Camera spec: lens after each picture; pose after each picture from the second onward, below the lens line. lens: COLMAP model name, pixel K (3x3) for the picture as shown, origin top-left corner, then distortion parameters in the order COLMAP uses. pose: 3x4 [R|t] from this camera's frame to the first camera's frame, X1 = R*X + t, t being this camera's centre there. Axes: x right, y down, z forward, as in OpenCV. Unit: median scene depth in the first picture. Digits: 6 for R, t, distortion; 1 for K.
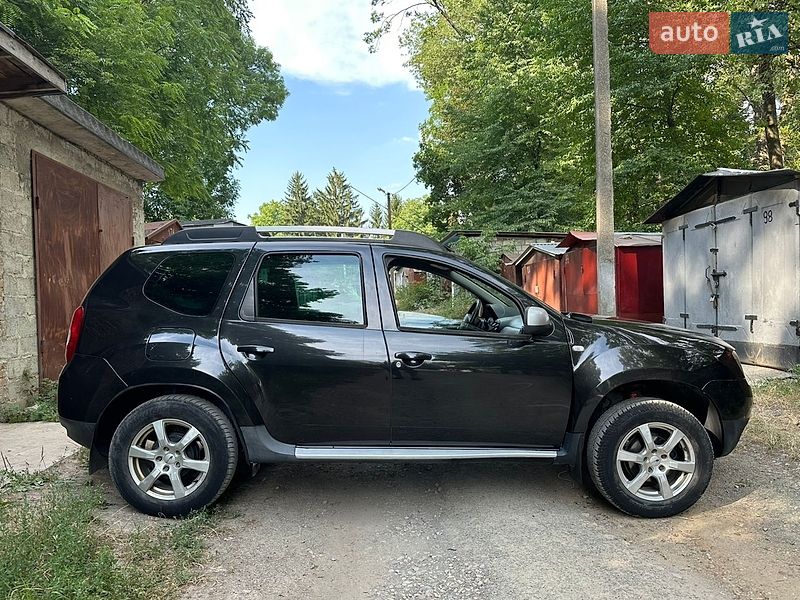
lens RADIAL K [[622.0, 0, 399.4], [0, 622.0, 309.9], [0, 0, 1]] dist [0.065196, -0.094337]
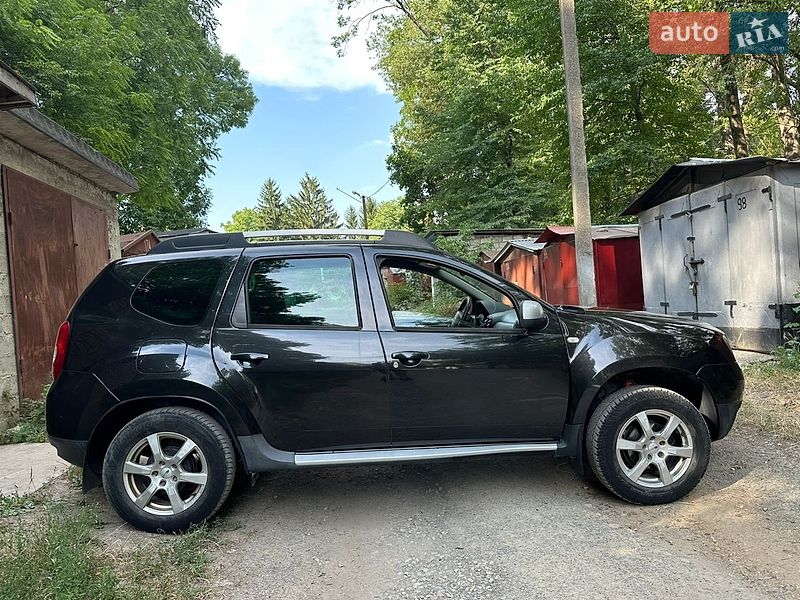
lens RADIAL K [[622.0, 0, 403.3], [0, 622.0, 306.6], [0, 0, 1]] dist [0.065196, -0.094337]
pose [[0.998119, -0.045967, 0.040553, -0.011489], [0.046316, 0.998897, -0.007721, 0.001422], [-0.040154, 0.009585, 0.999148, 0.003127]]
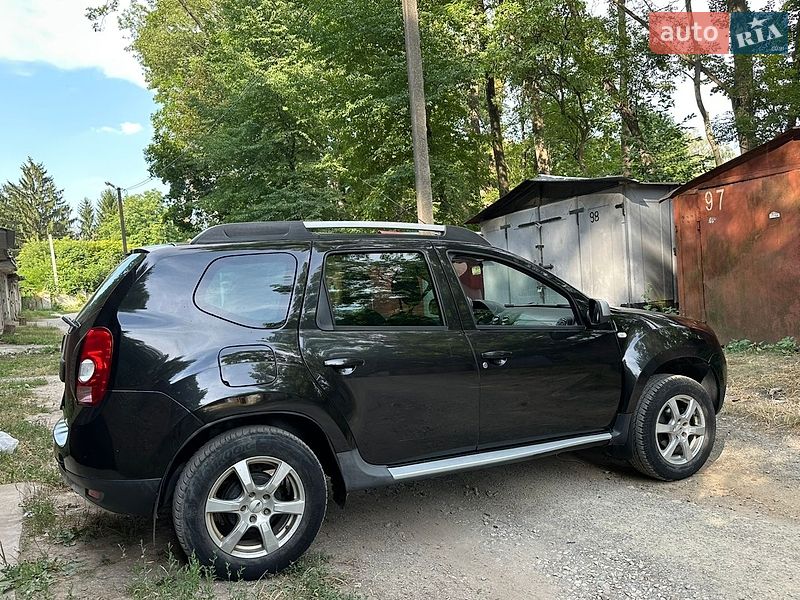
lens RADIAL K [[622.0, 0, 398.3], [0, 622.0, 309.0], [0, 0, 1]] dist [0.065196, -0.094337]
pose [[0.907120, -0.055025, 0.417259, -0.238880], [0.055840, 0.998387, 0.010263, -0.007299], [-0.417150, 0.013990, 0.908730, 0.082764]]
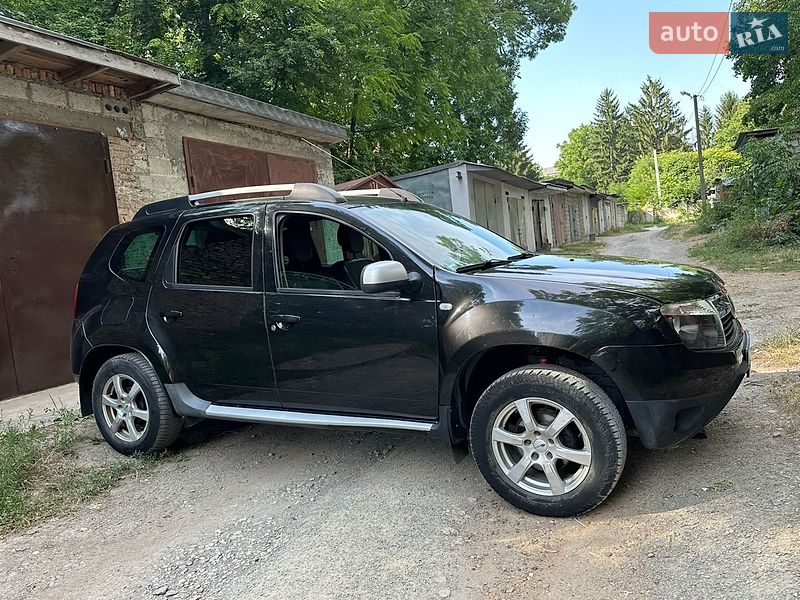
lens RADIAL K [[622.0, 0, 399.0], [0, 622.0, 302.0], [0, 0, 1]] dist [0.065196, -0.094337]
pose [[0.869641, -0.023238, -0.493137, 0.299818], [0.070812, 0.994434, 0.078015, -0.006319], [0.488580, -0.102765, 0.866446, 0.116015]]
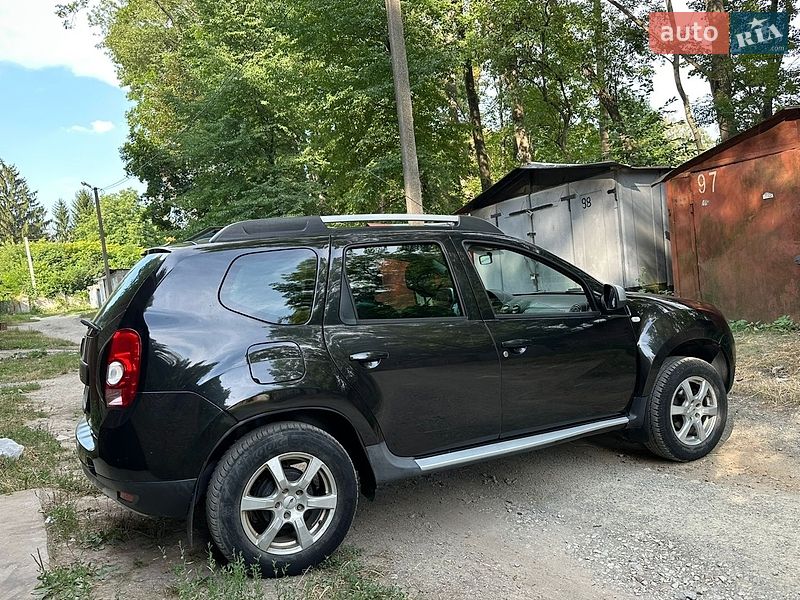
lens RADIAL K [[622.0, 0, 393.4], [0, 622.0, 308.9], [0, 0, 1]] dist [0.065196, -0.094337]
pose [[0.895260, -0.090362, 0.436285, -0.263082], [0.088447, 0.995773, 0.024747, -0.009510], [-0.436677, 0.016433, 0.899468, 0.094497]]
